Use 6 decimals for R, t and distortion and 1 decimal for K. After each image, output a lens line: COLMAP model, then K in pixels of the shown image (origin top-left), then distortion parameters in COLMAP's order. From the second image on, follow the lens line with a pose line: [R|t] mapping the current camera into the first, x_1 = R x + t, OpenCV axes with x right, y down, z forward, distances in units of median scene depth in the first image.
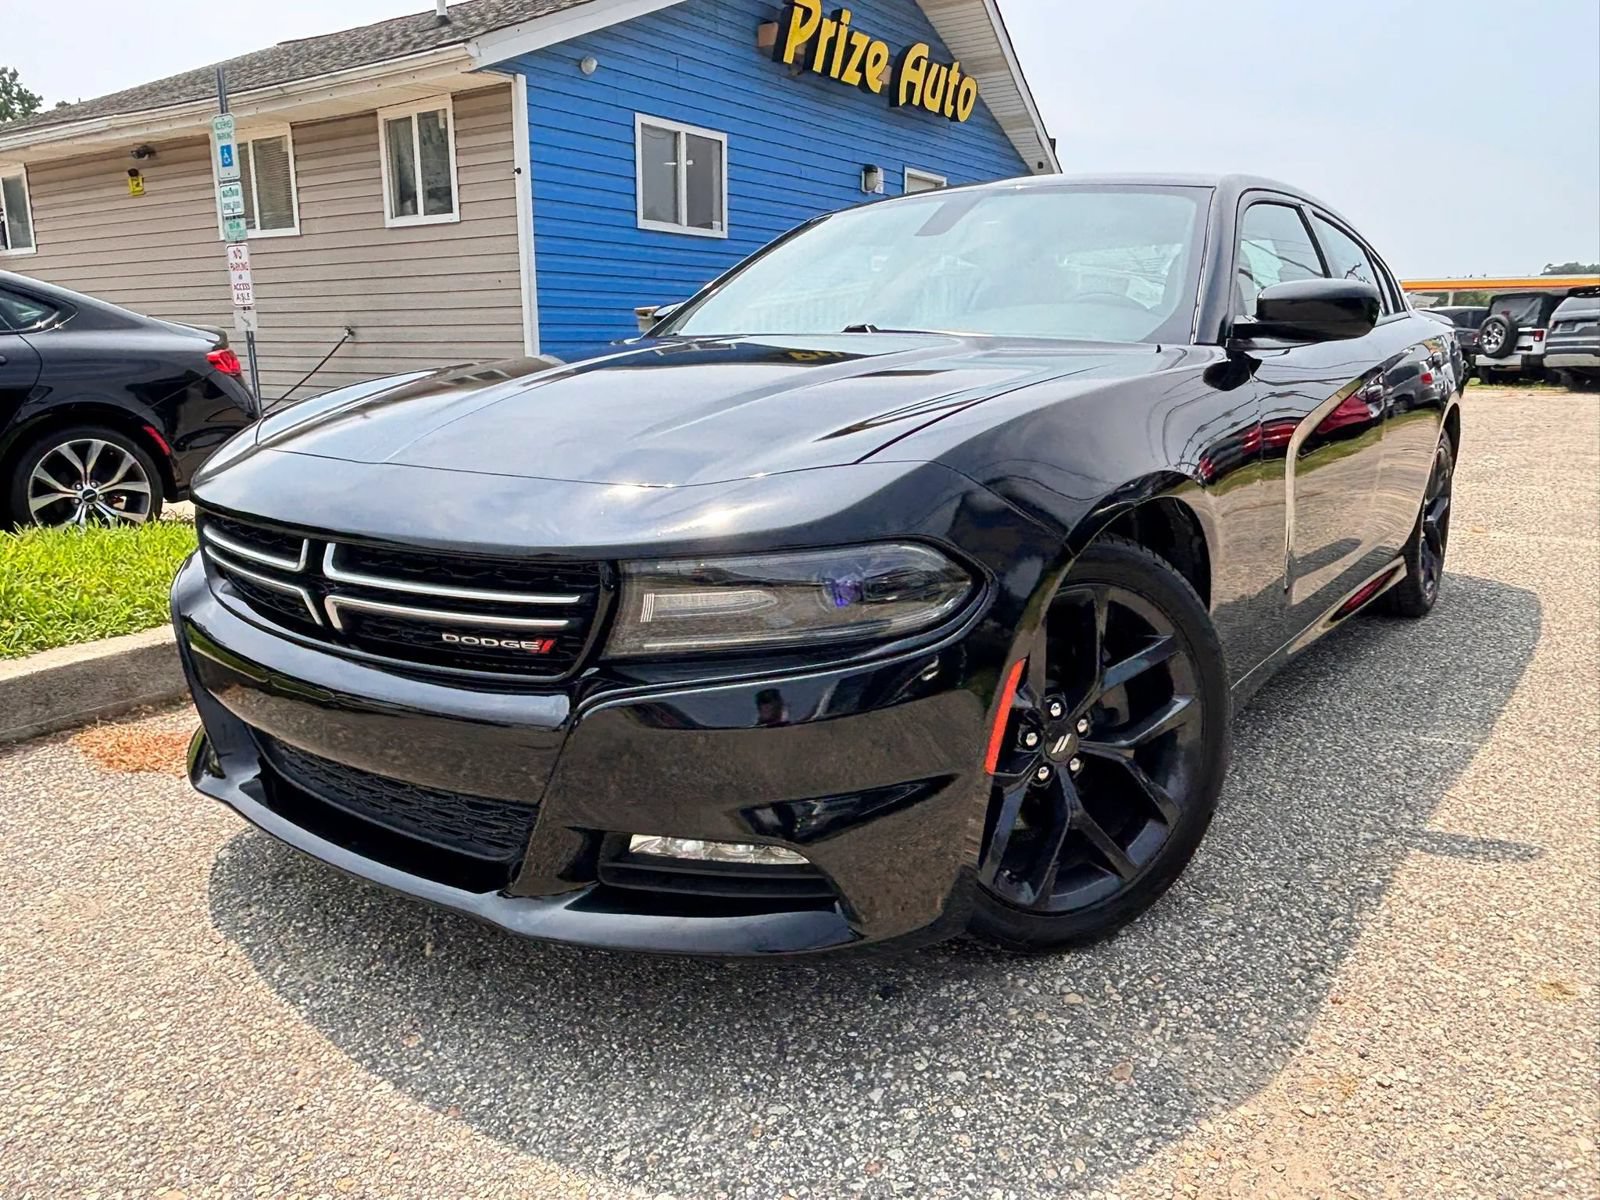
lens RADIAL K [[1172.1, 0, 784.8], [0, 1172.1, 602.4], [0, 0, 1]] dist [0.037477, -0.057242]
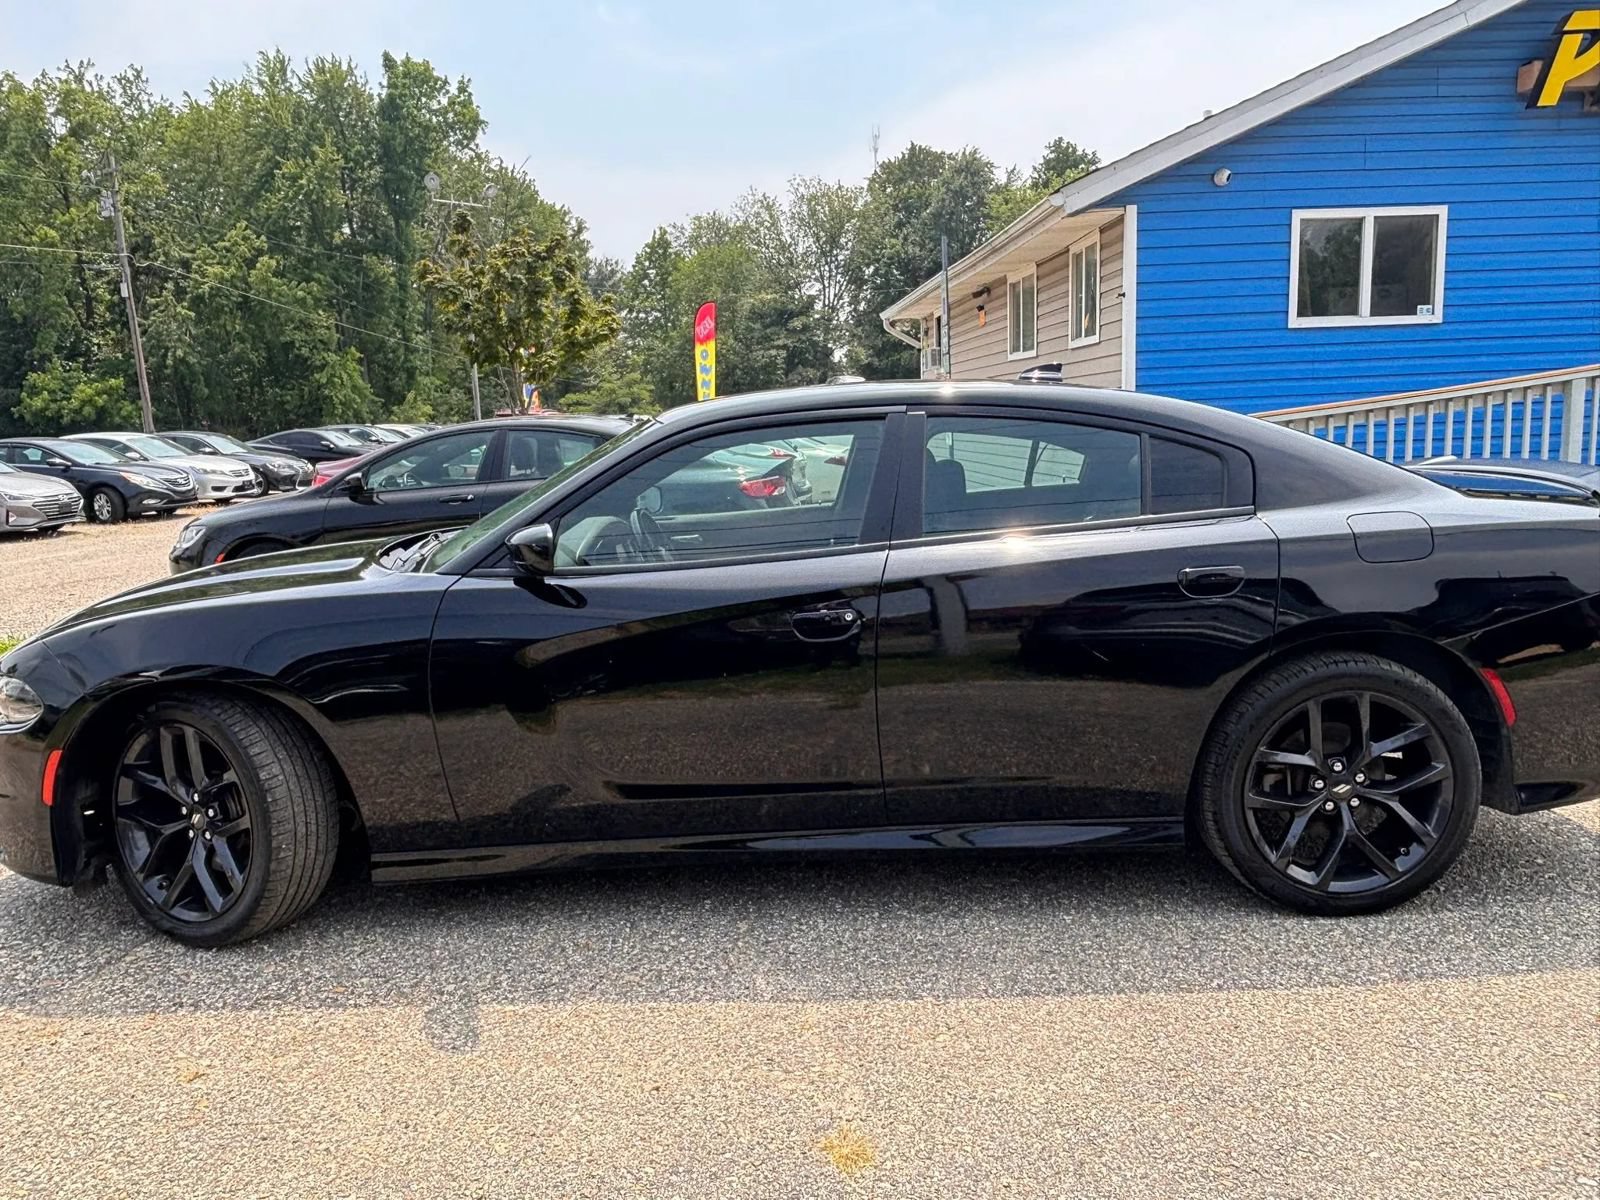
lens RADIAL K [[1172.1, 0, 785.2], [0, 1172.1, 603.1], [0, 0, 1]] dist [0.037477, -0.057242]
pose [[0.589930, 0.107342, -0.800287, 1.352984], [-0.140452, 0.989657, 0.029209, -0.229495], [0.795145, 0.095170, 0.598905, 0.431015]]
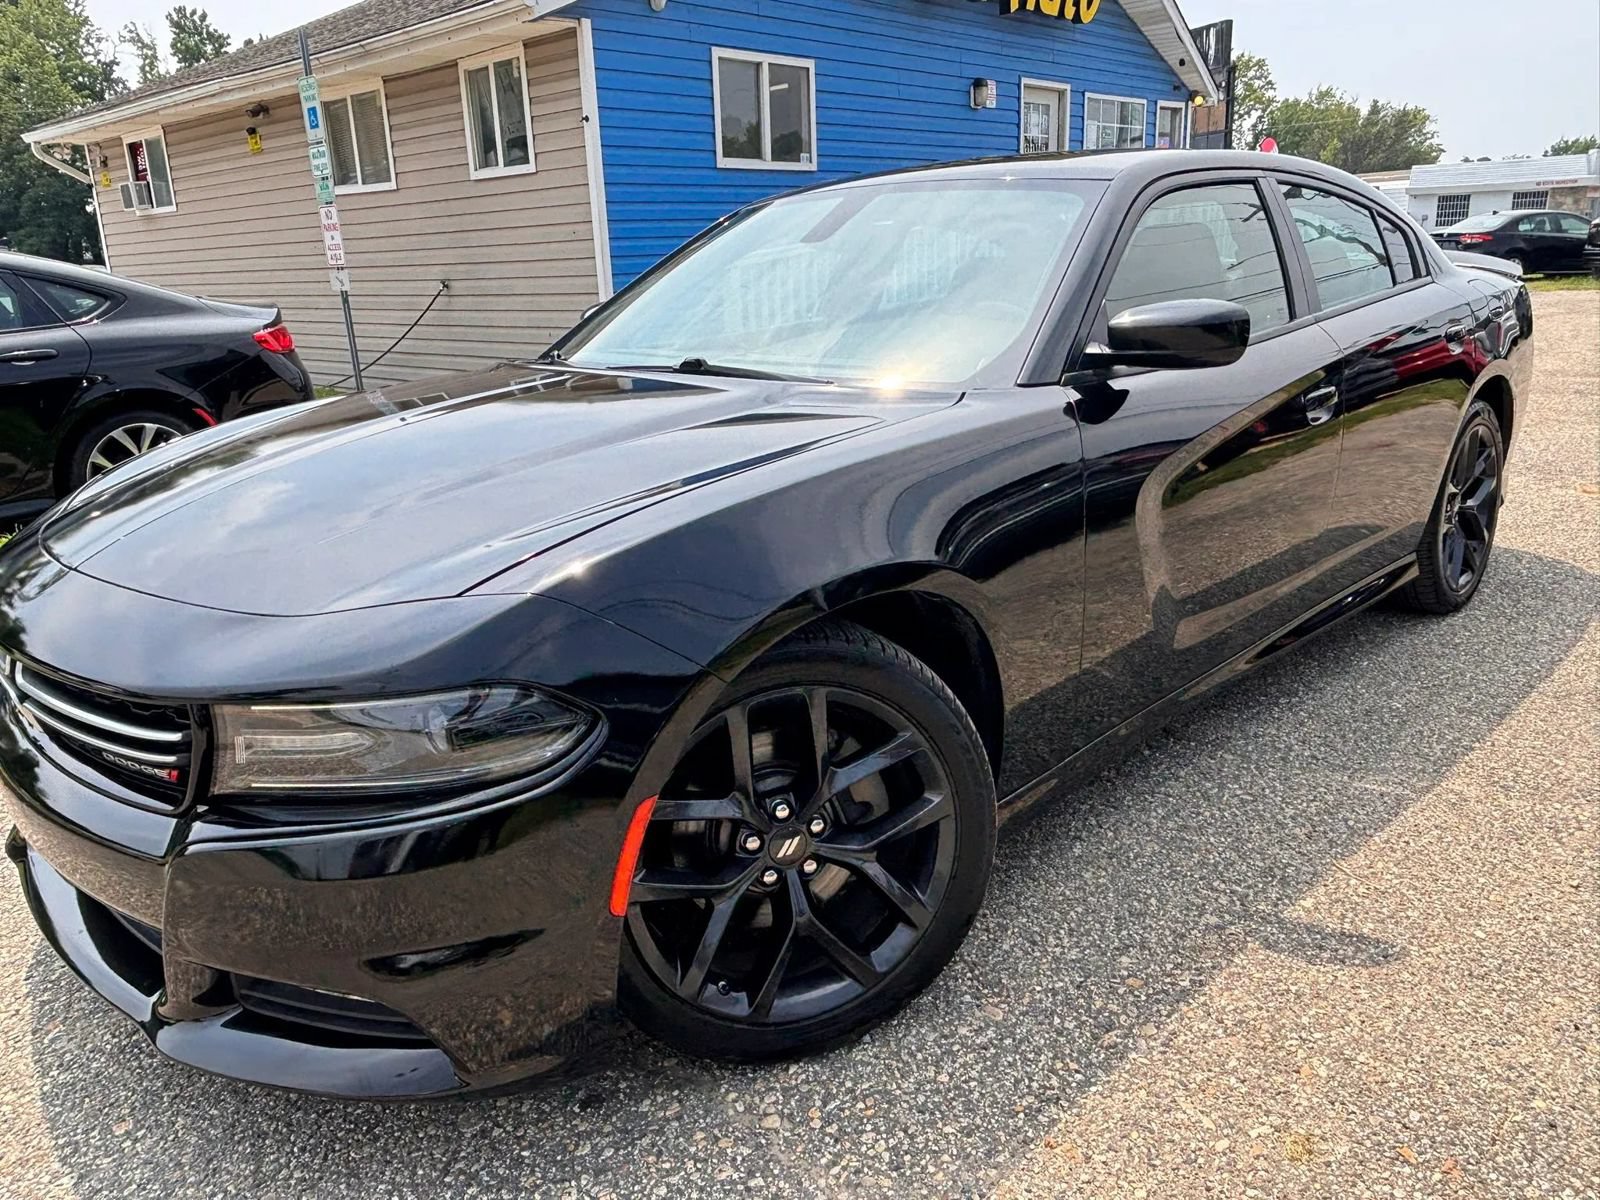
lens RADIAL K [[1172.1, 0, 790.9], [0, 1172.1, 602.1], [0, 0, 1]] dist [0.037477, -0.057242]
pose [[0.989641, 0.005181, -0.143473, 0.251477], [0.005577, 0.997207, 0.074482, -0.099461], [0.143458, -0.074511, 0.986847, 0.055685]]
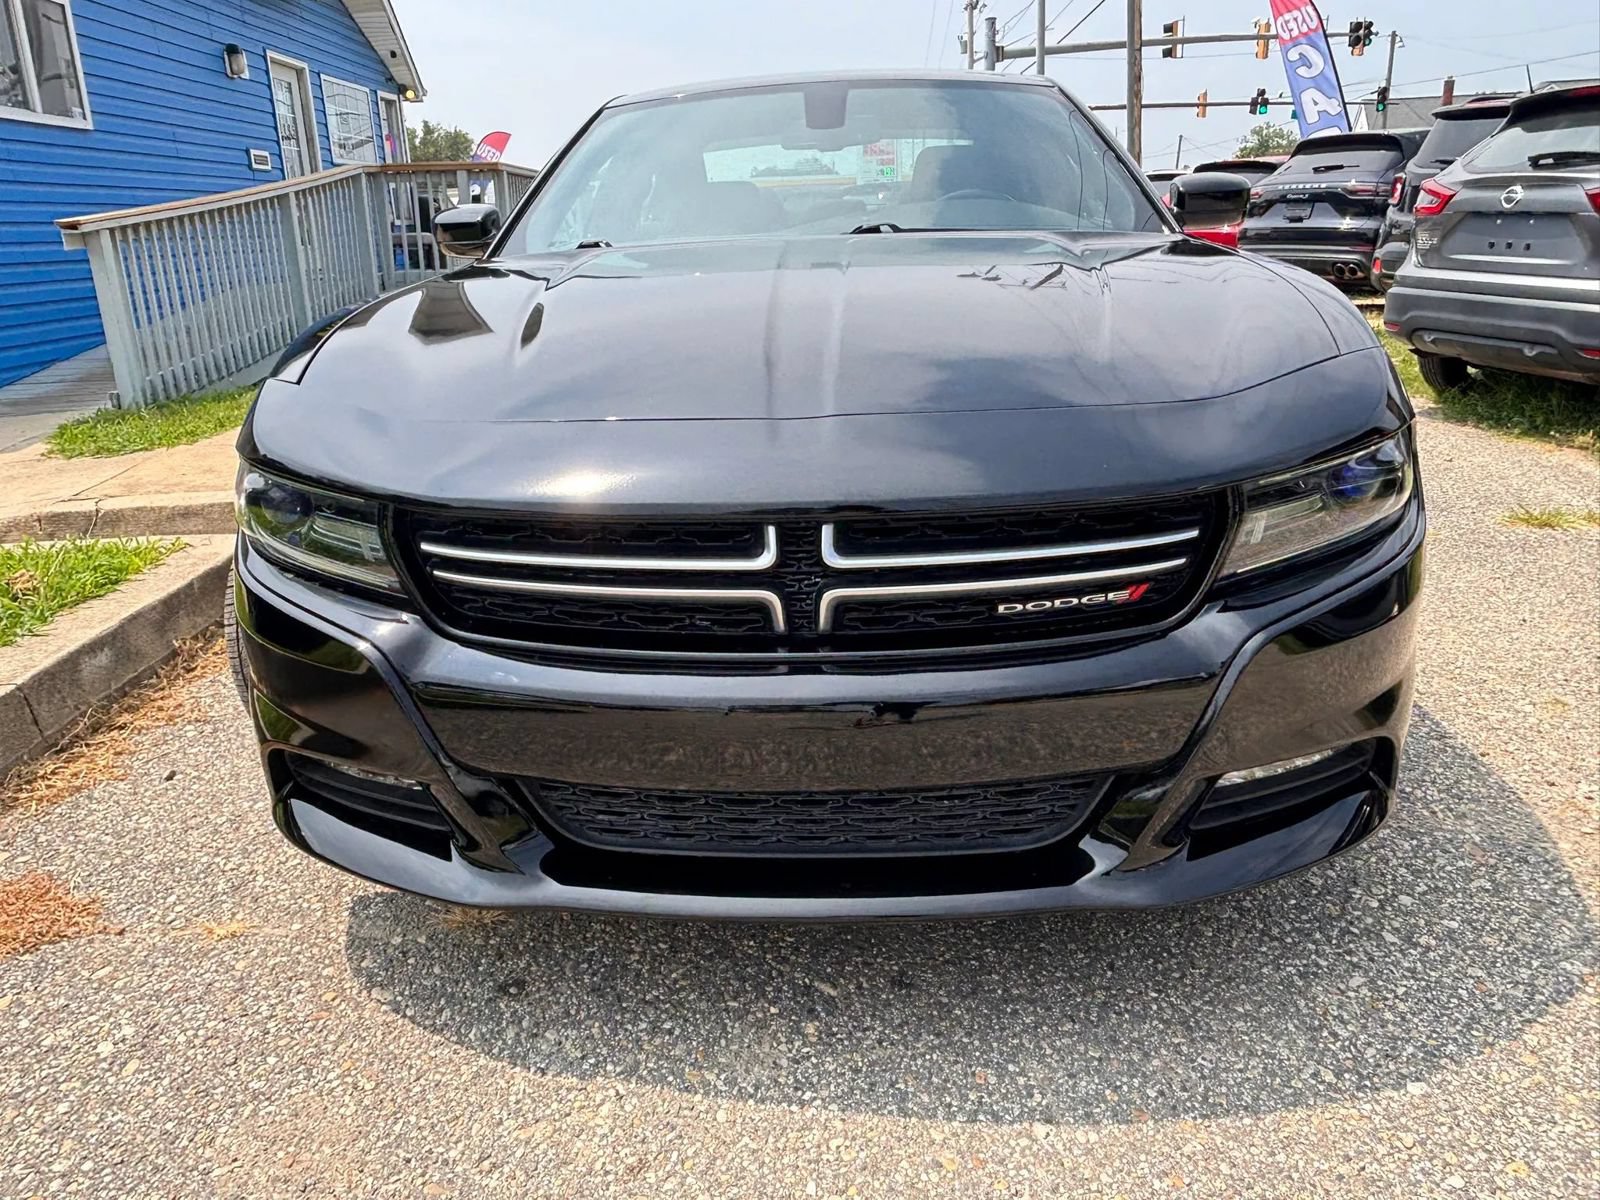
lens RADIAL K [[1172.1, 0, 799.2], [0, 1172.1, 598.9], [0, 0, 1]] dist [0.037477, -0.057242]
pose [[0.826007, -0.196253, 0.528391, -0.491888], [0.156754, 0.980430, 0.119103, -0.058105], [-0.541425, -0.015552, 0.840605, 0.212284]]
